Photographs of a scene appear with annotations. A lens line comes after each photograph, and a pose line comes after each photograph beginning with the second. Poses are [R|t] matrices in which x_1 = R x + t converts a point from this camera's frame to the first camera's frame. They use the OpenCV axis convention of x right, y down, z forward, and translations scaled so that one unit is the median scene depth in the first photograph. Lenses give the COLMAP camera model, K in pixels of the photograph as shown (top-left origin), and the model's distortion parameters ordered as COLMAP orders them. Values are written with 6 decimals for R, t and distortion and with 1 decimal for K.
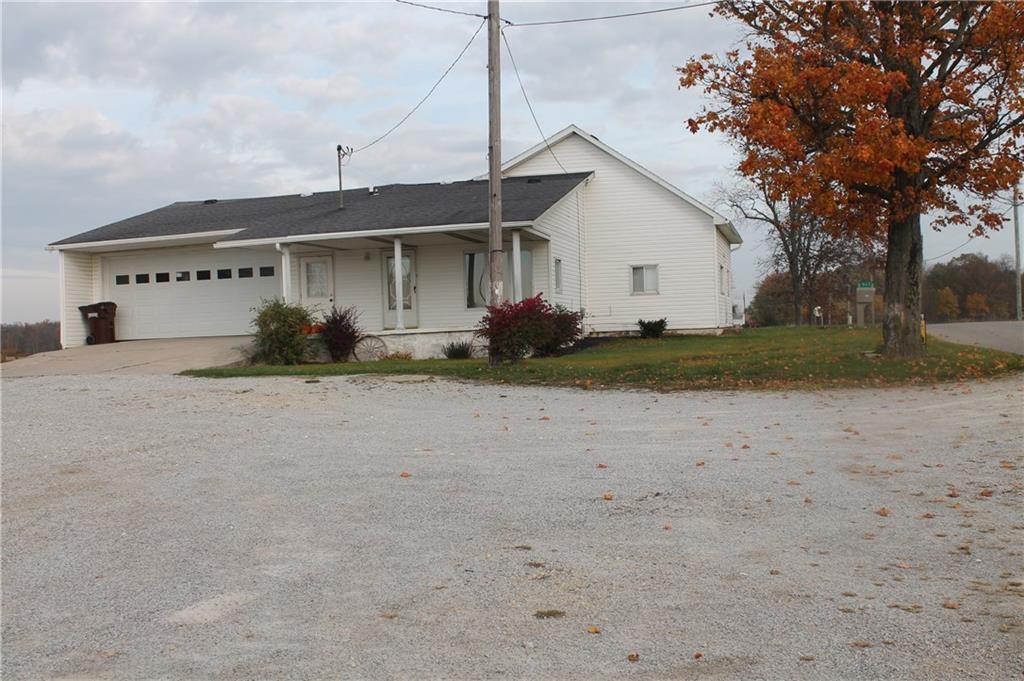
lens RADIAL K [[1204.6, 0, 512.0], [0, 1204.6, 340.5], [0, 0, 1]] dist [-0.084449, -0.003363]
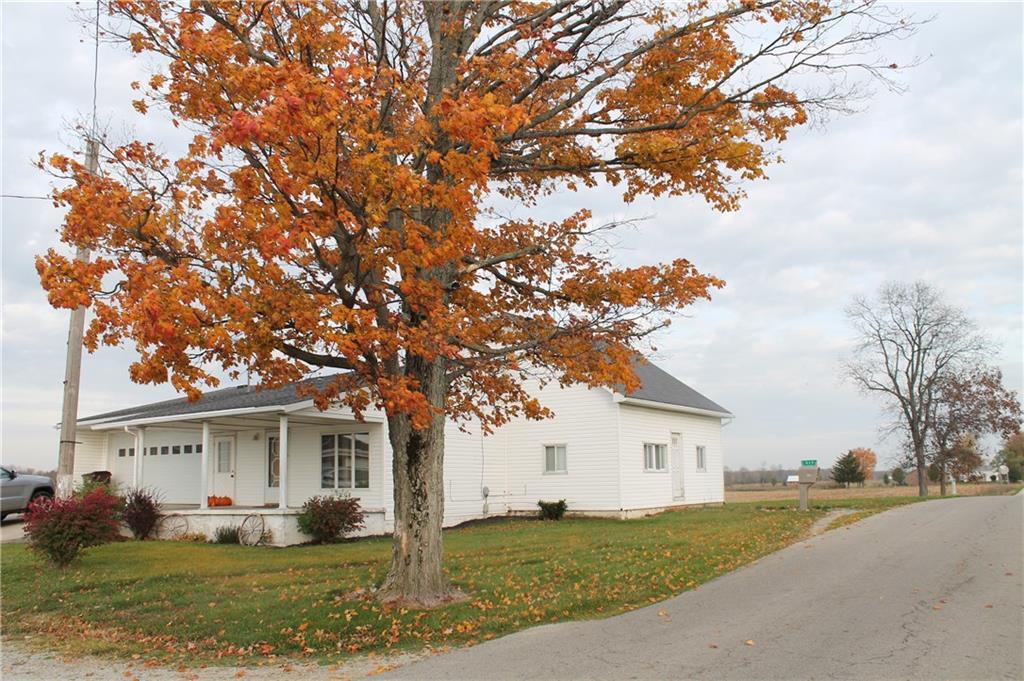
lens RADIAL K [[881.0, 0, 512.0], [0, 881.0, 340.5], [0, 0, 1]] dist [-0.167460, 0.156178]
pose [[0.937389, -0.038123, -0.346192, 0.337901], [-0.017928, 0.987392, -0.157277, -0.033290], [0.347822, 0.153636, 0.924887, 0.311251]]
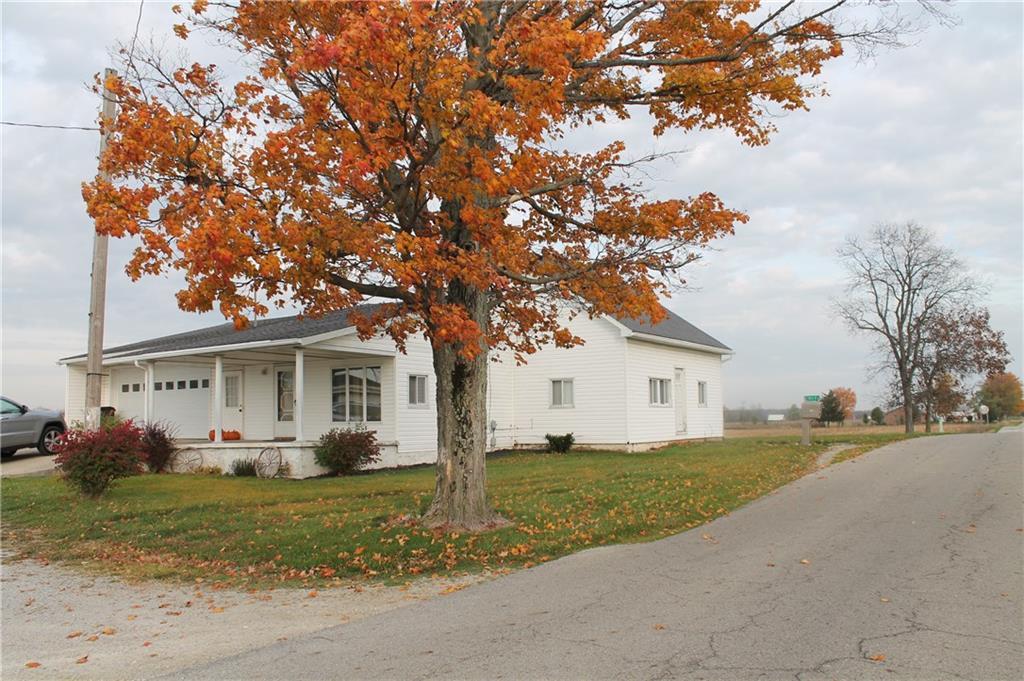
lens RADIAL K [[881.0, 0, 512.0], [0, 881.0, 340.5], [0, 0, 1]] dist [-0.167460, 0.156178]
pose [[0.944616, -0.010997, -0.327992, 0.317973], [-0.019094, 0.995904, -0.088380, -0.029322], [0.327621, 0.089747, 0.940537, 0.301411]]
